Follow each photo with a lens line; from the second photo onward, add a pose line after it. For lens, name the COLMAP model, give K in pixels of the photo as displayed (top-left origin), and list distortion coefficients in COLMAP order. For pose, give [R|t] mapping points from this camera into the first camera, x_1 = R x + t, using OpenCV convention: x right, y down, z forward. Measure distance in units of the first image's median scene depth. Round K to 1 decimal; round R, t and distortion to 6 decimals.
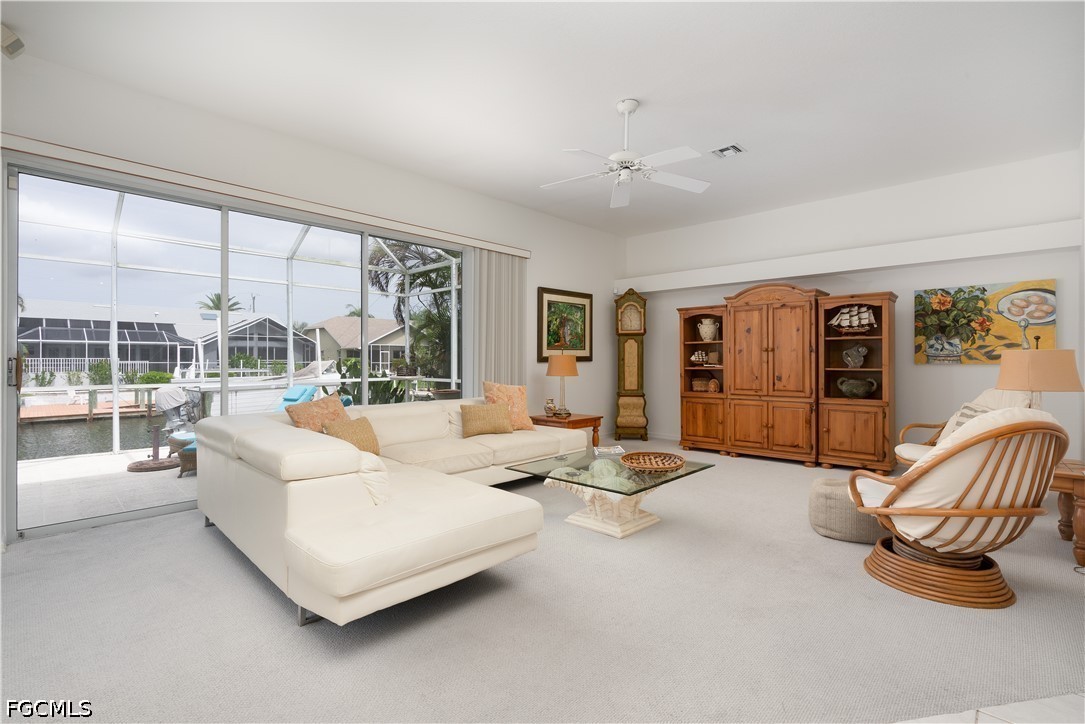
lens RADIAL K [[501.9, 0, 545.9], [0, 501.9, 359.9], [0, 0, 1]] dist [-0.000858, -0.000214]
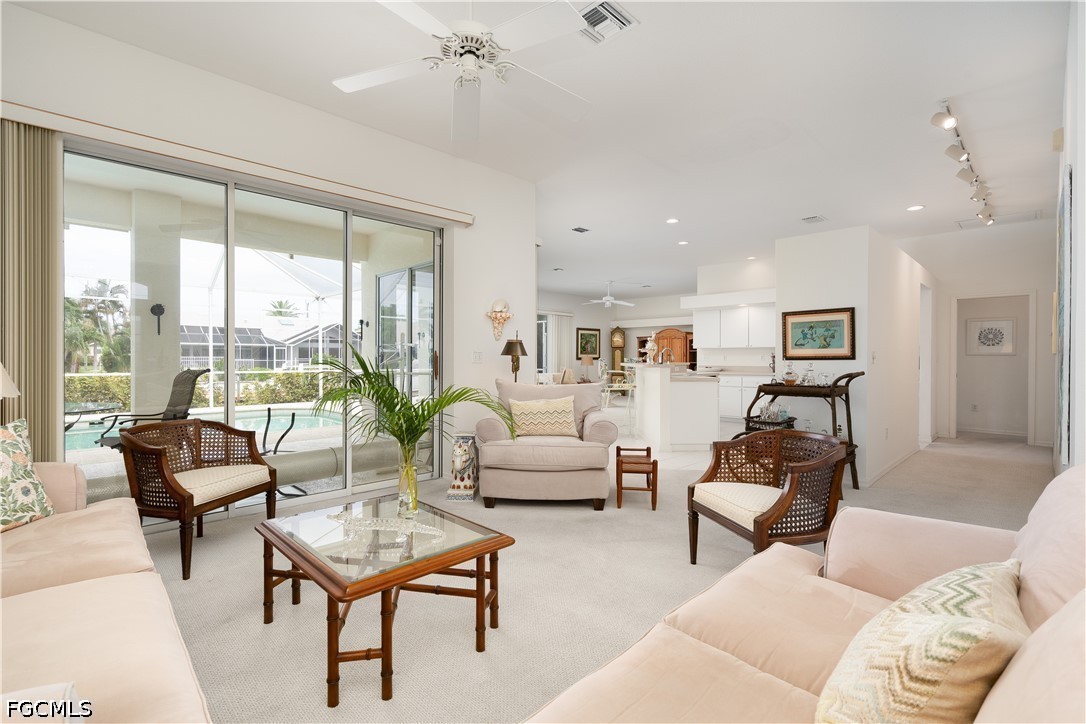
lens RADIAL K [[502.4, 0, 546.5], [0, 502.4, 358.6], [0, 0, 1]] dist [-0.000858, -0.000214]
pose [[0.999510, 0.003210, -0.031136, -0.075209], [-0.003262, 0.999993, -0.001614, 0.003081], [0.031131, 0.001715, 0.999514, -1.236715]]
